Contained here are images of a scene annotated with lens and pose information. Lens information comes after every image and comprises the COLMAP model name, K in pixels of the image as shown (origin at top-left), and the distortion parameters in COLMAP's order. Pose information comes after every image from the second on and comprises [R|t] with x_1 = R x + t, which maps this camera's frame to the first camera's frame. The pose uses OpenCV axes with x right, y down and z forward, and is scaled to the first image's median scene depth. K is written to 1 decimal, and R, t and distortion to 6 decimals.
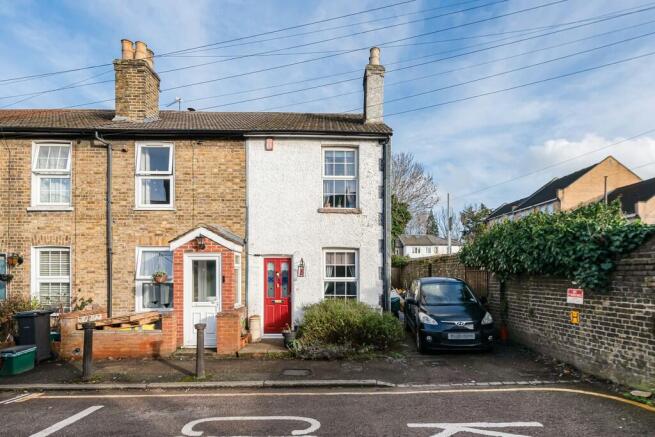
lens RADIAL K [[361.0, 0, 327.7], [0, 361.0, 228.7], [0, 0, 1]] dist [0.007409, -0.000833]
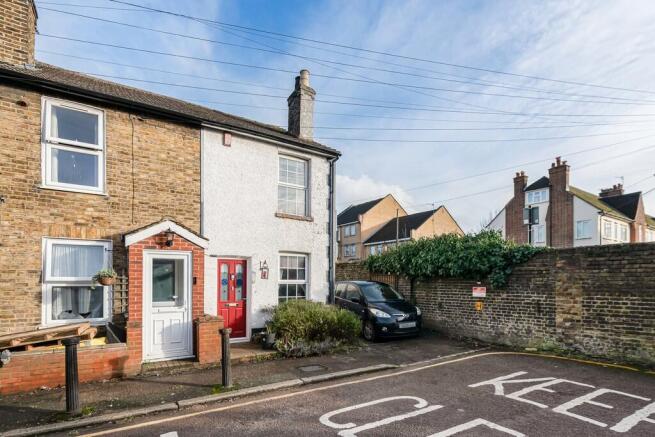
lens RADIAL K [[341.6, 0, 337.4], [0, 341.6, 236.9], [0, 0, 1]] dist [0.009639, -0.000268]
pose [[0.846340, 0.070351, 0.527977, -0.392589], [-0.068736, 0.997376, -0.022715, 0.022844], [-0.528189, -0.017067, 0.848955, 0.082927]]
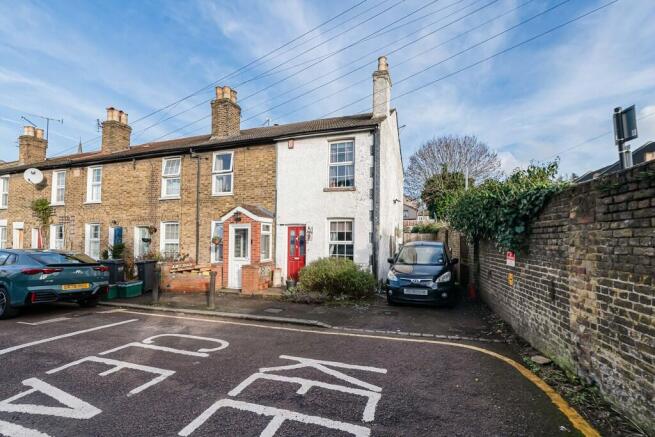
lens RADIAL K [[273.0, 0, 327.1], [0, 273.0, 201.8], [0, 0, 1]] dist [0.002308, 0.000034]
pose [[0.945616, -0.043324, -0.322389, 0.309207], [0.039522, 0.999051, -0.018331, 0.011479], [0.322877, 0.004593, 0.946430, 0.062902]]
